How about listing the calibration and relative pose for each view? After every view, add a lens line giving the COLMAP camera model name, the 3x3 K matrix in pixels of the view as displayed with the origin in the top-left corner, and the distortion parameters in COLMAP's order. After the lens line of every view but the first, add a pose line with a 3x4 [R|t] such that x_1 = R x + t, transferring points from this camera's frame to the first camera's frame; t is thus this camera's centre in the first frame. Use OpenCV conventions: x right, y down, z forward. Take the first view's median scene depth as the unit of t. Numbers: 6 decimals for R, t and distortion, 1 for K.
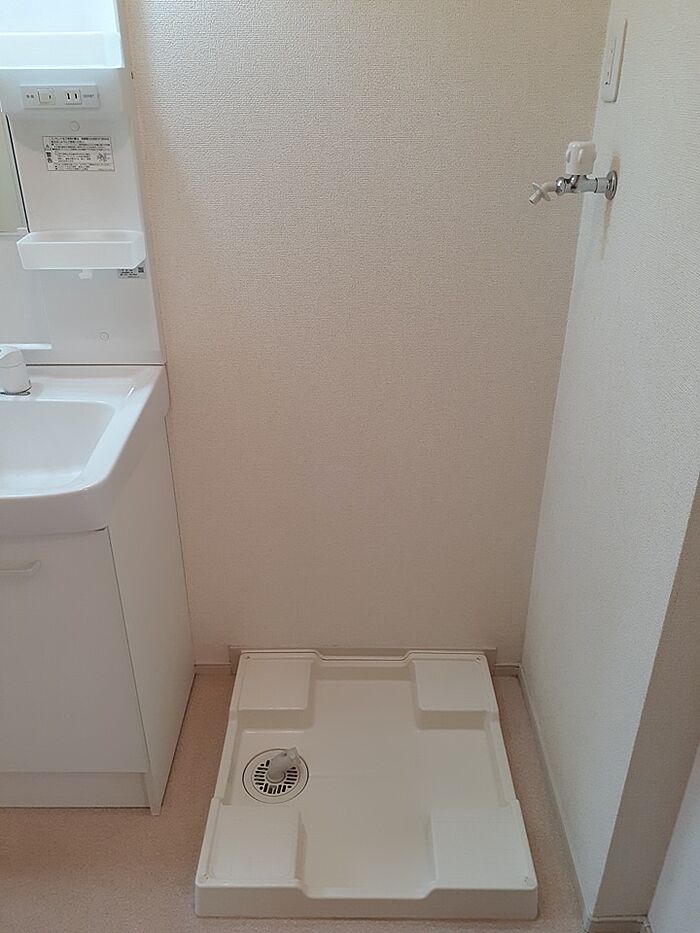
lens RADIAL K [[739.6, 0, 350.1], [0, 739.6, 465.0], [0, 0, 1]] dist [-0.012257, -0.006286]
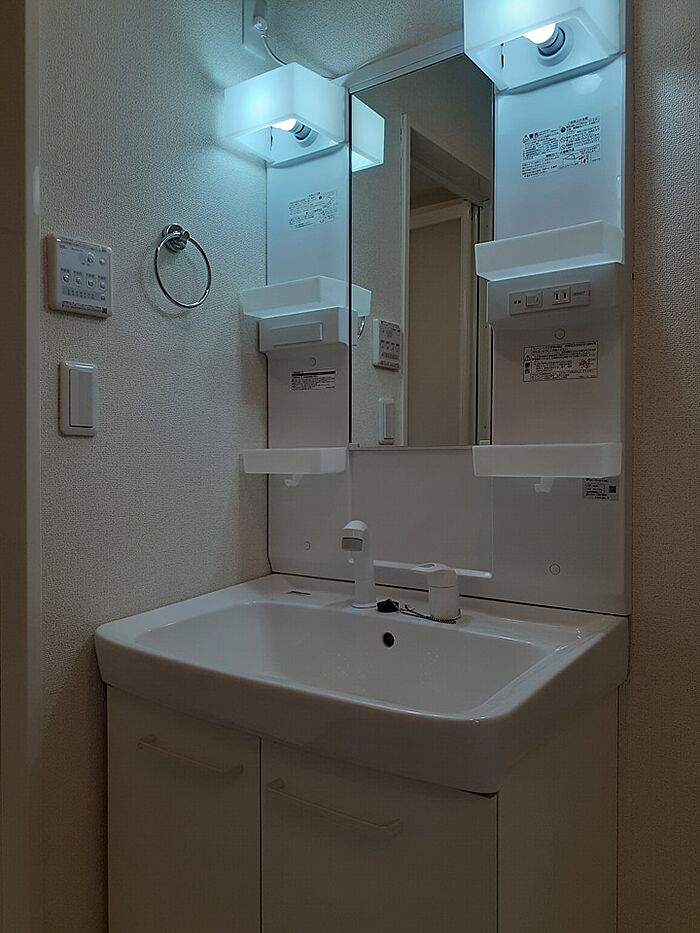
lens RADIAL K [[739.6, 0, 345.2], [0, 739.6, 467.4], [0, 0, 1]] dist [-0.012257, -0.006286]
pose [[0.802415, 0.011494, -0.596656, -0.041478], [-0.272370, 0.896658, -0.349025, 0.075814], [0.530985, 0.442574, 0.722623, 0.272271]]
